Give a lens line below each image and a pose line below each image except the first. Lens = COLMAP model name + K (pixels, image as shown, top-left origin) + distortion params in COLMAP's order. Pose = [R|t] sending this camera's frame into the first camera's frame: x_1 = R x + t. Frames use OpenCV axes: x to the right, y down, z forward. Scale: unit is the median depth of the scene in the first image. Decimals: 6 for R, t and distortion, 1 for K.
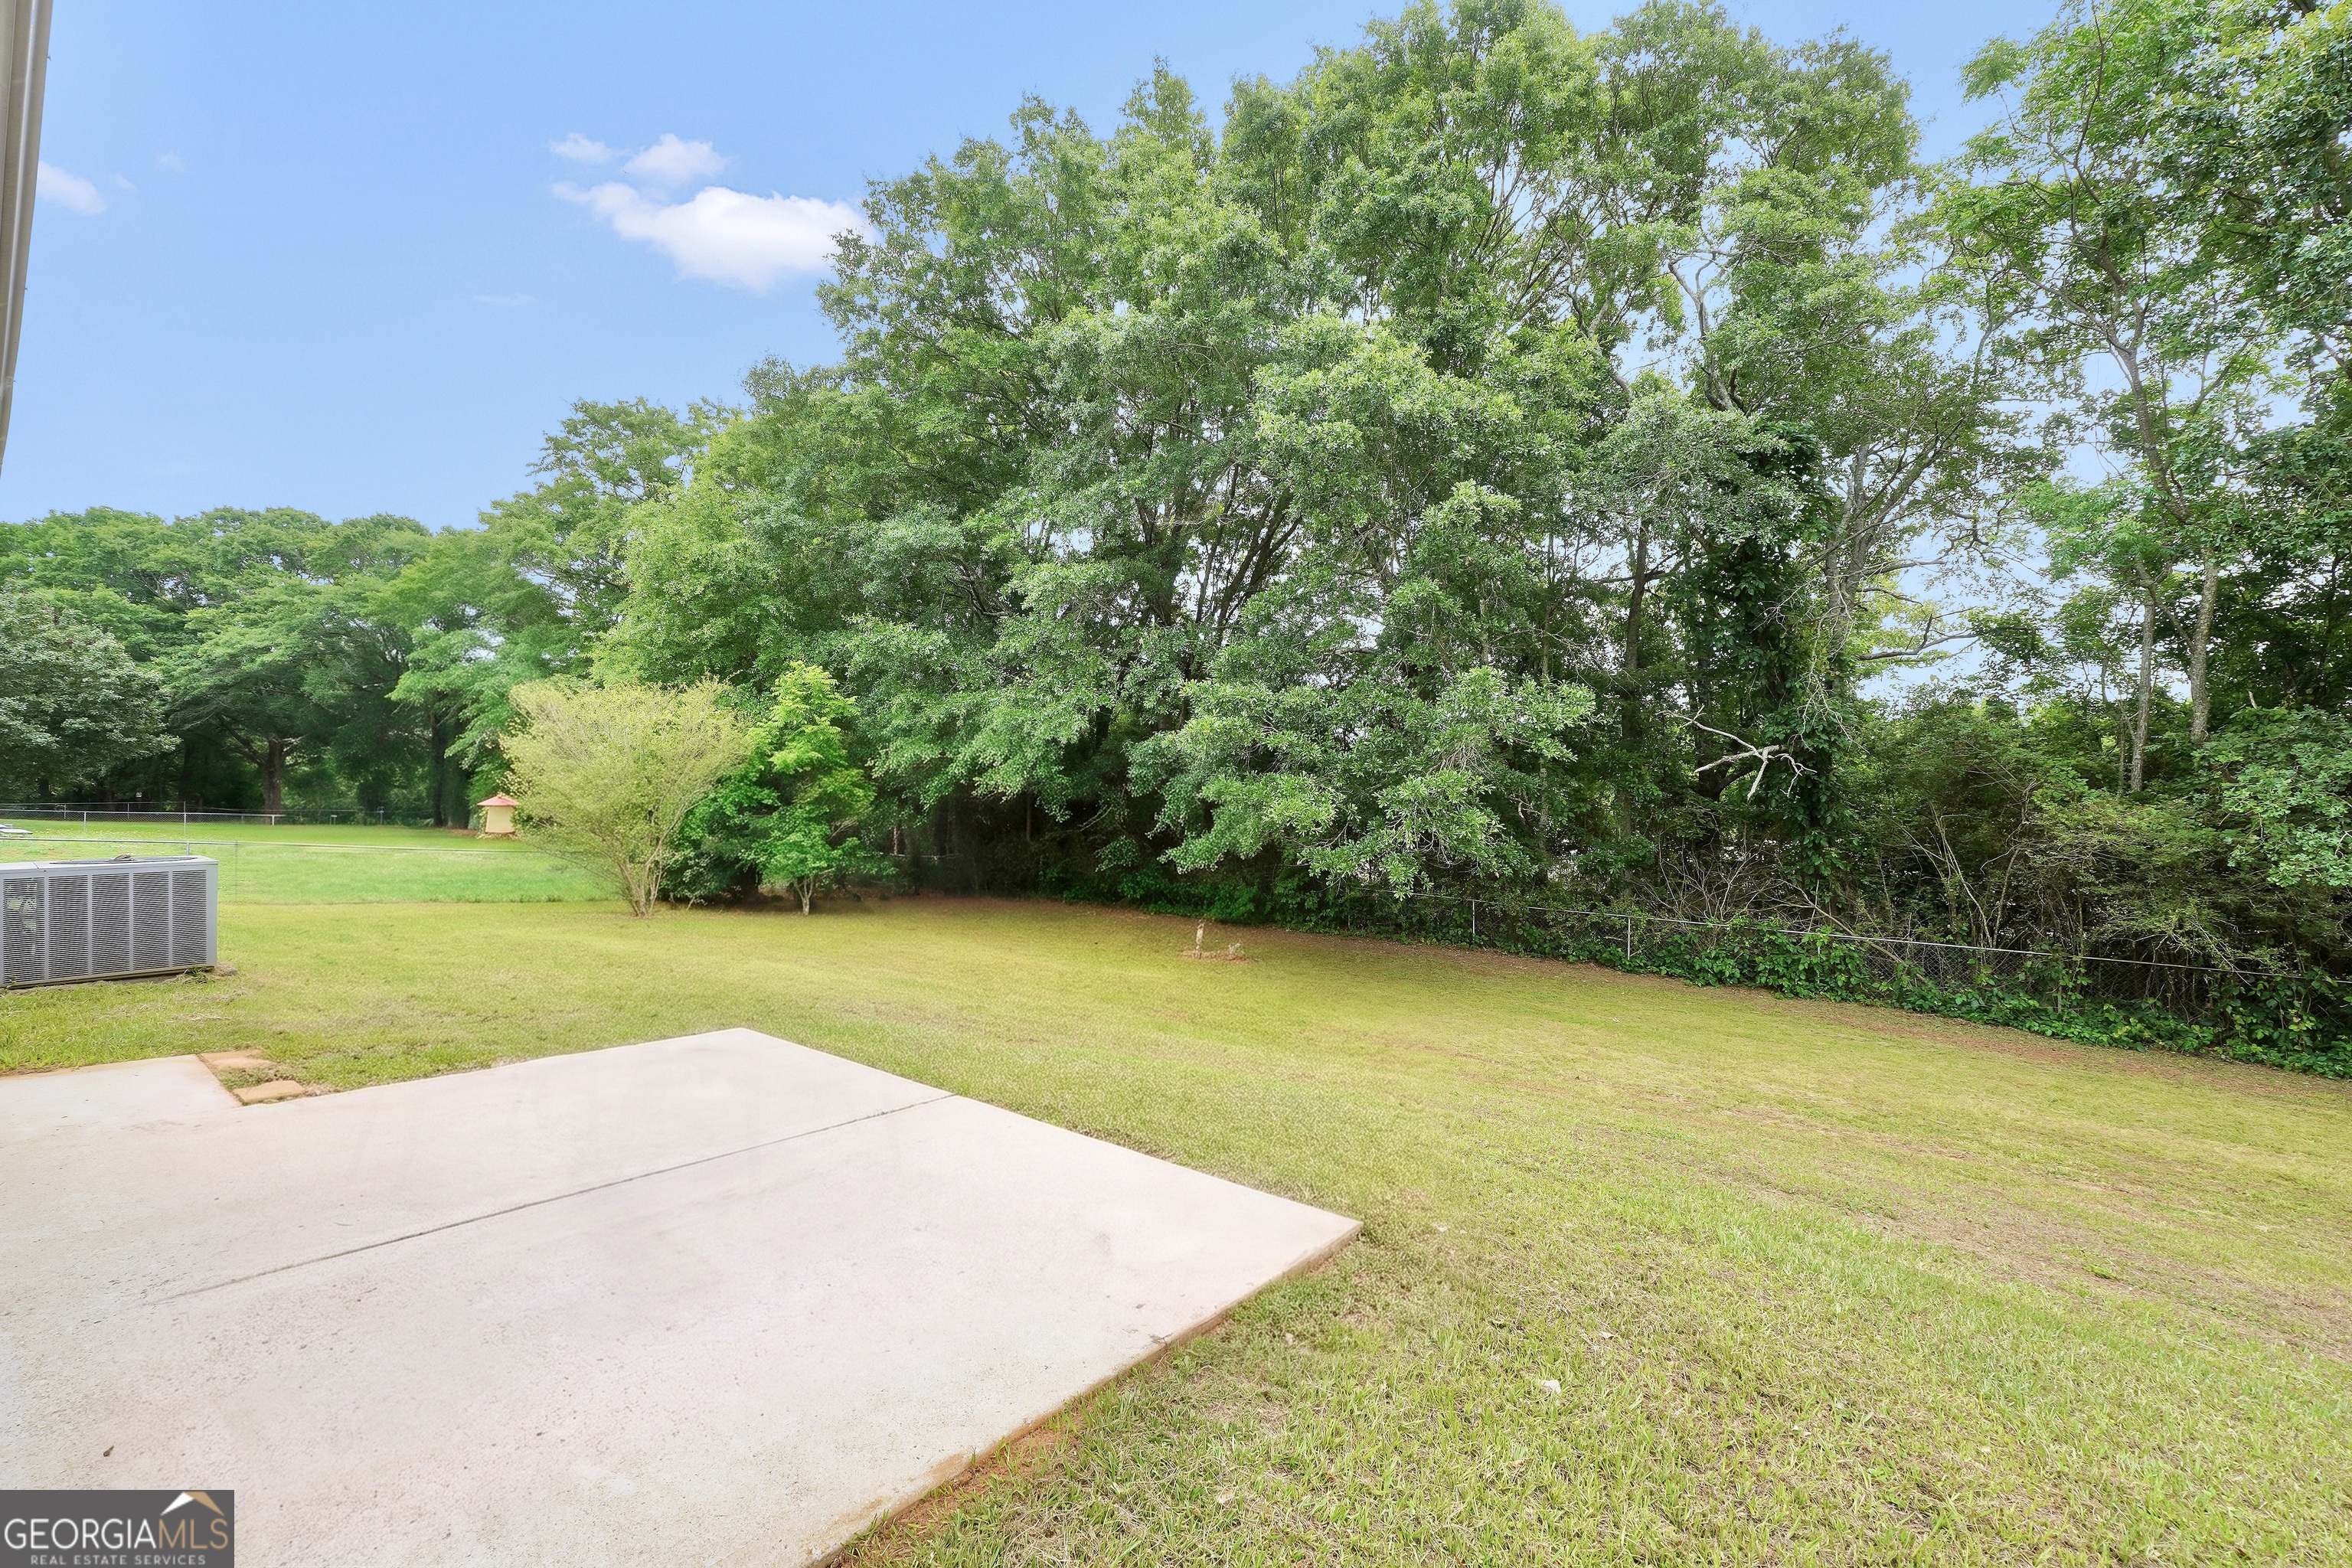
lens RADIAL K [[982.5, 0, 1184.1], [0, 982.5, 802.4], [0, 0, 1]] dist [-0.009354, 0.000554]
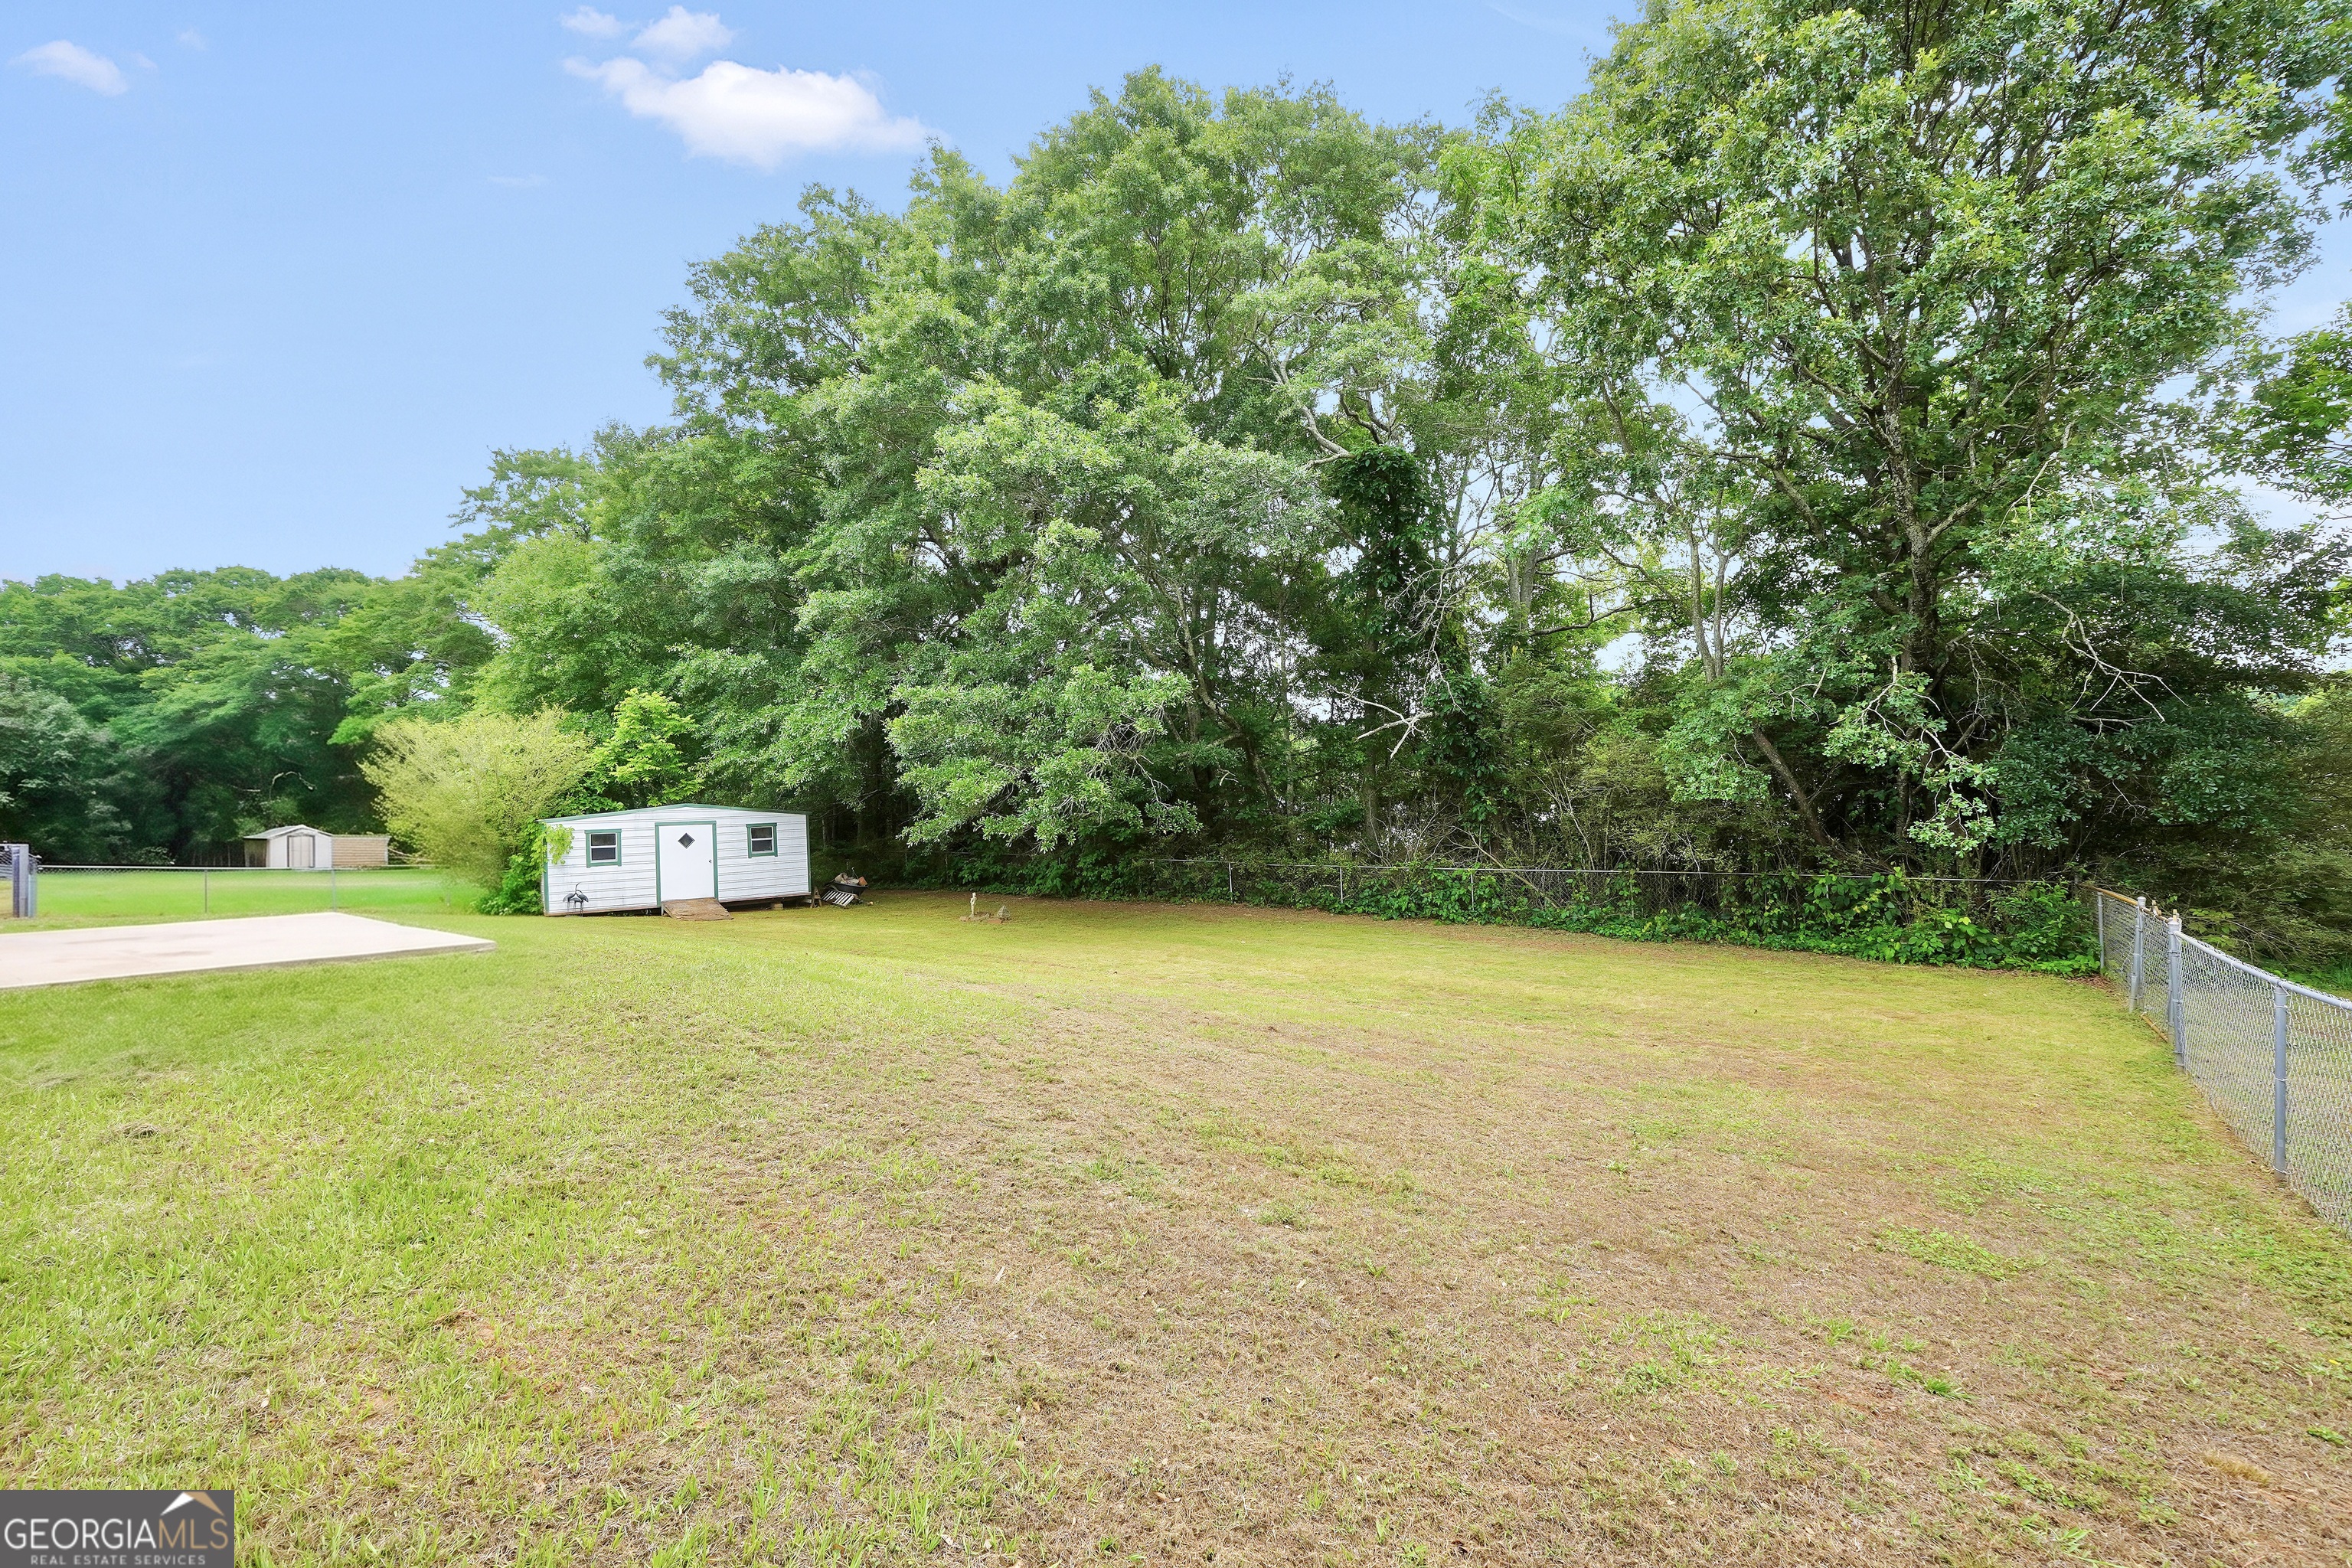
lens RADIAL K [[993.2, 0, 1169.4], [0, 993.2, 786.6], [0, 0, 1]] dist [-0.018130, 0.005814]
pose [[0.998289, -0.058455, -0.001353, 0.079587], [0.058426, 0.998165, -0.015923, 0.009052], [0.002282, 0.015817, 0.999872, -0.053101]]
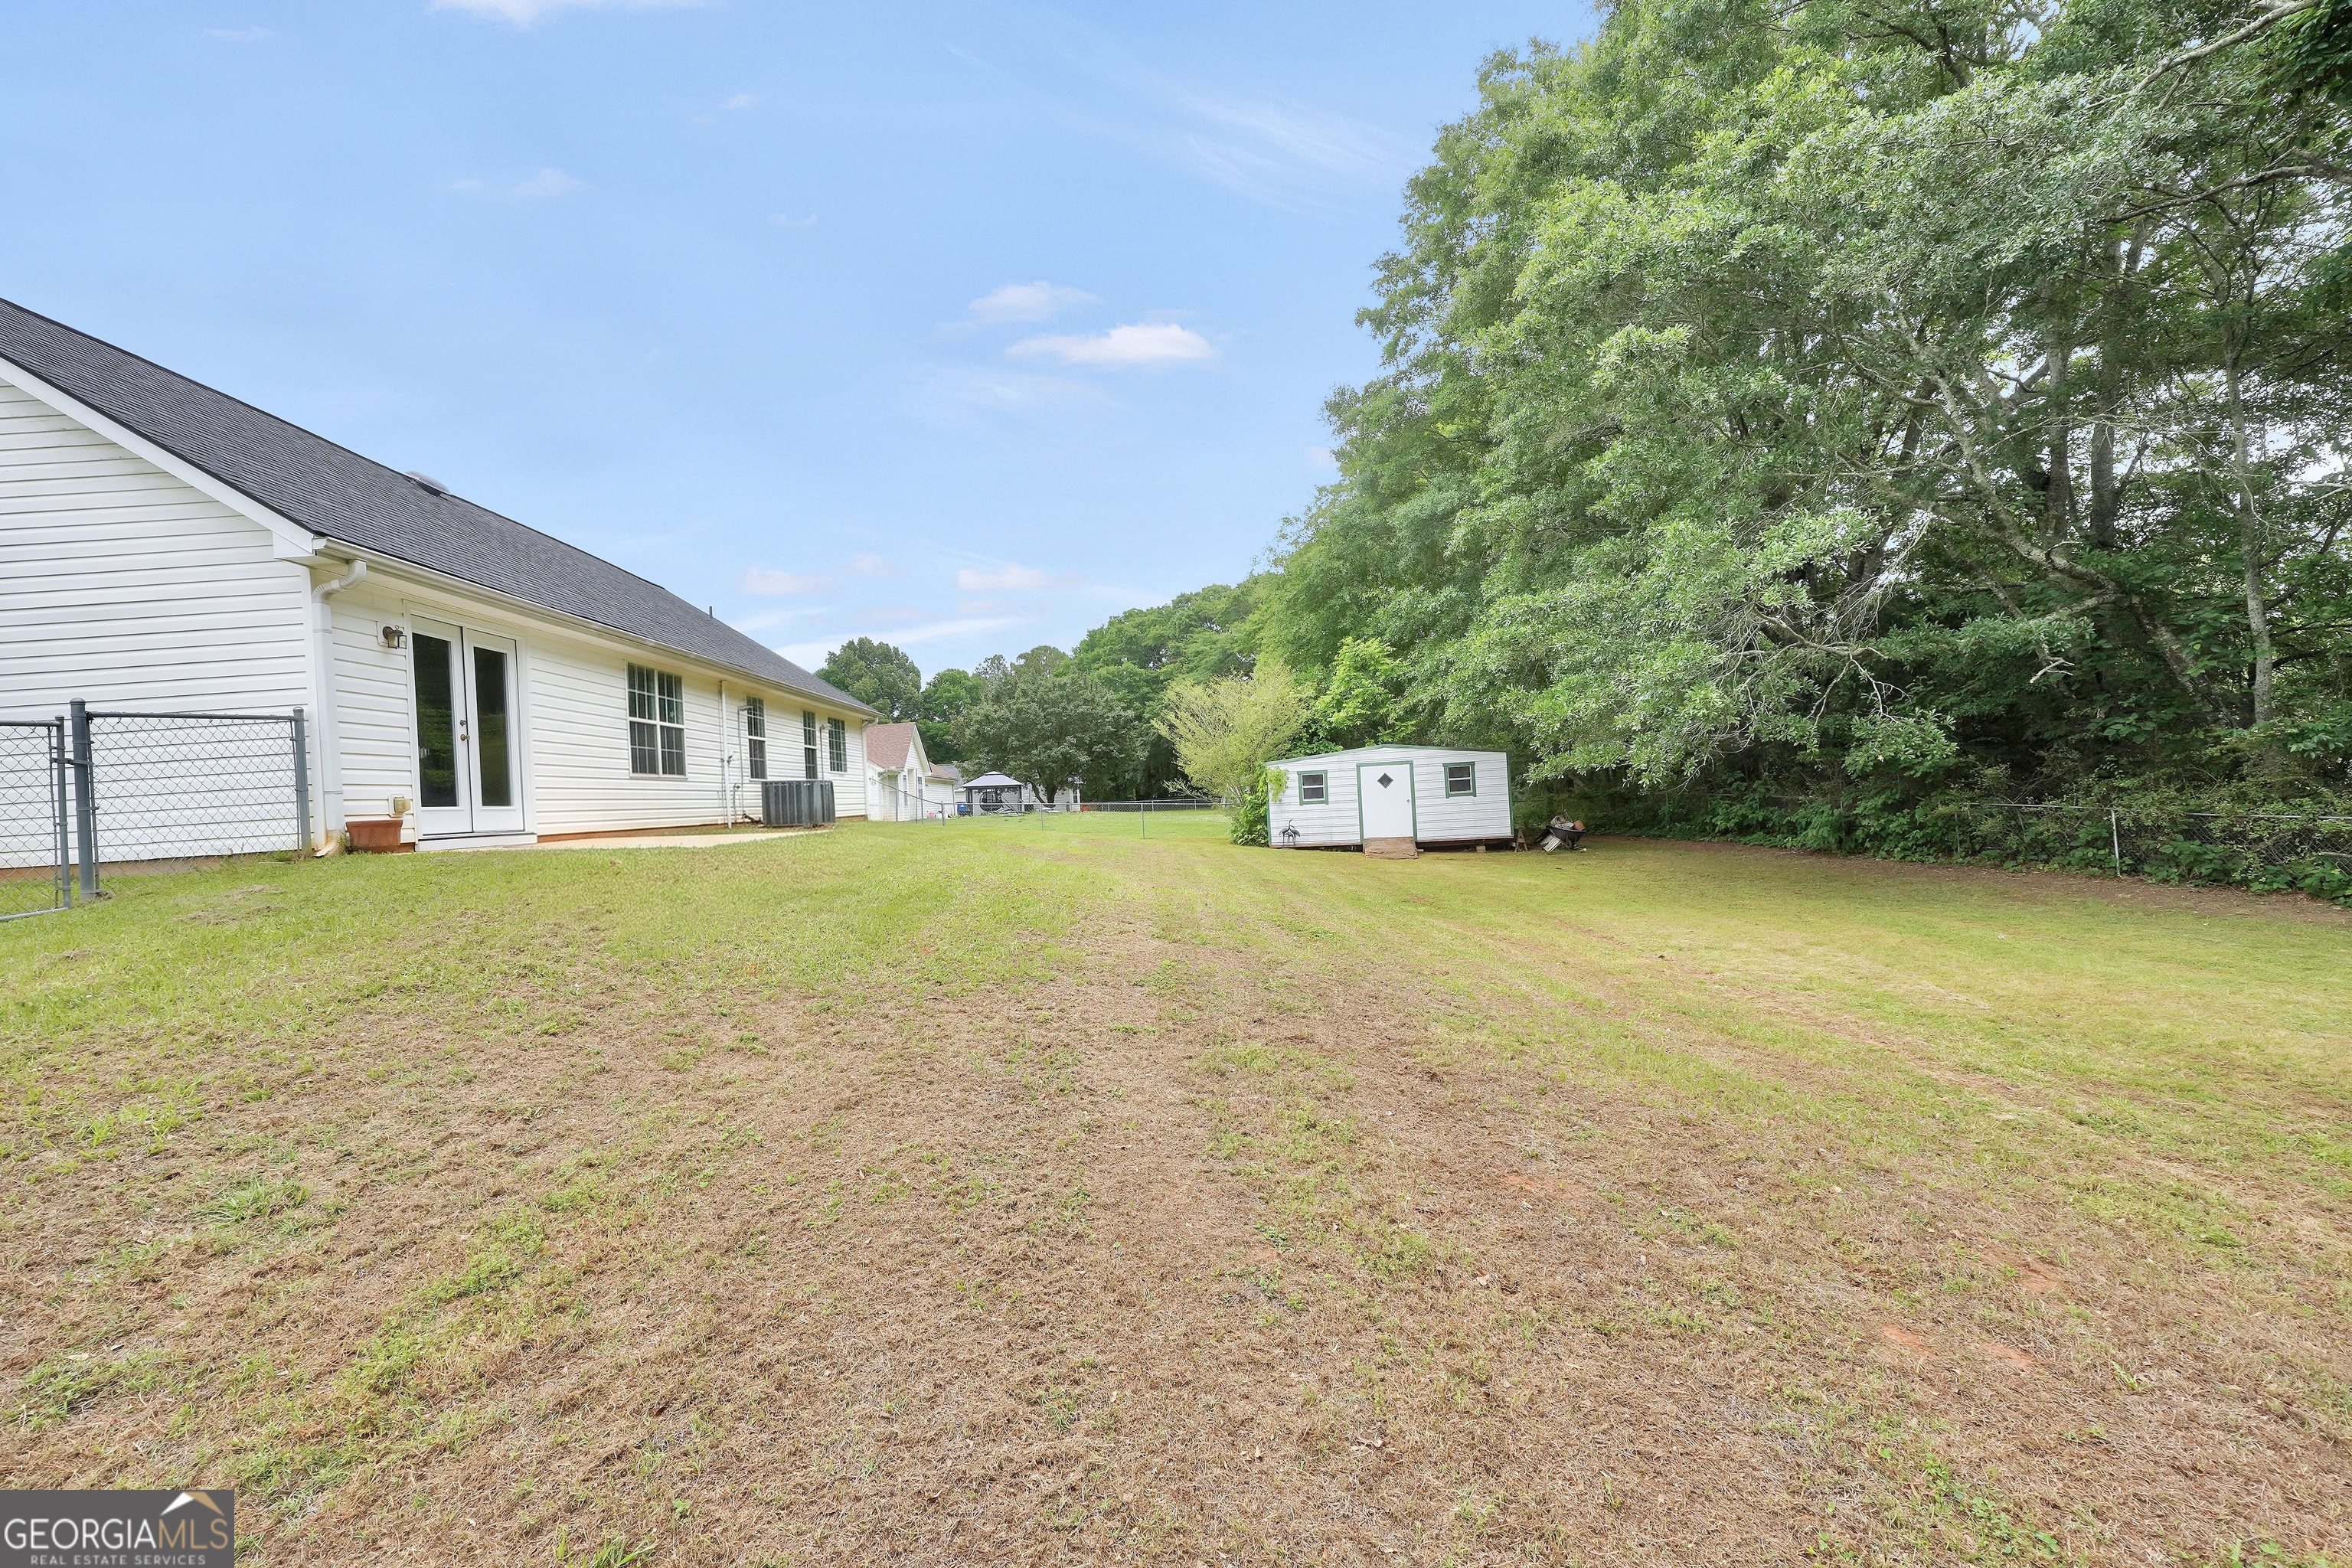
lens RADIAL K [[988.9, 0, 1170.3], [0, 988.9, 783.3], [0, 0, 1]] dist [-0.000736, -0.000241]
pose [[0.650943, -0.063262, -0.756486, 0.134365], [0.069444, 0.997306, -0.023646, 0.017727], [0.755944, -0.037141, 0.653582, 0.012244]]
